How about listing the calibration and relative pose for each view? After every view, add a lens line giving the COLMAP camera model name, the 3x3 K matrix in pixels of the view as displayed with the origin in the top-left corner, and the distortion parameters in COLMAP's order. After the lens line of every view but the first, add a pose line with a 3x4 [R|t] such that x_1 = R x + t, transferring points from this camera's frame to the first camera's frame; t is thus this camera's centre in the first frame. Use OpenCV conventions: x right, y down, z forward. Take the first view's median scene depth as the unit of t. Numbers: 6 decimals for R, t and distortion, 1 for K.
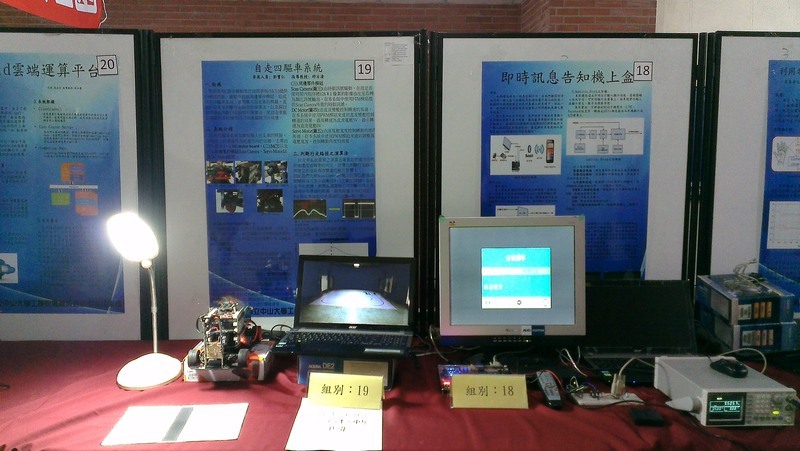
lens RADIAL K [[646.0, 0, 394.7], [0, 646.0, 227.4], [0, 0, 1]] dist [0.039885, -0.054693]
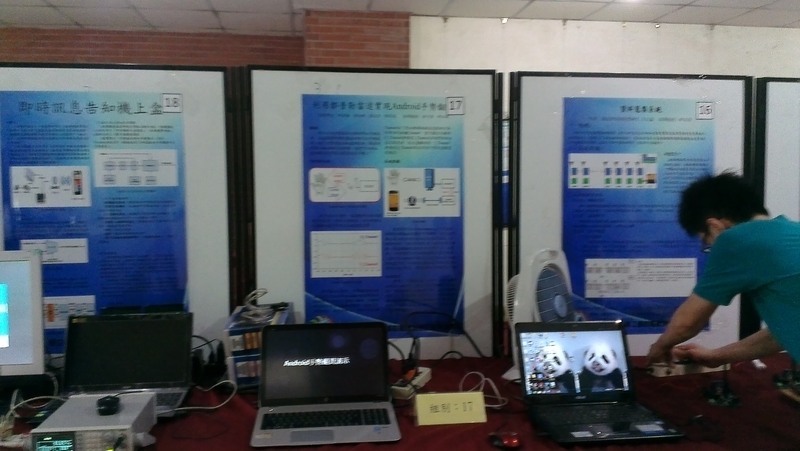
lens RADIAL K [[646.0, 0, 394.1], [0, 646.0, 226.2], [0, 0, 1]] dist [0.039885, -0.054693]
pose [[0.992685, -0.011980, 0.120138, 0.593707], [0.017808, 0.998710, -0.047557, 0.002343], [-0.119413, 0.049348, 0.991618, -0.021113]]
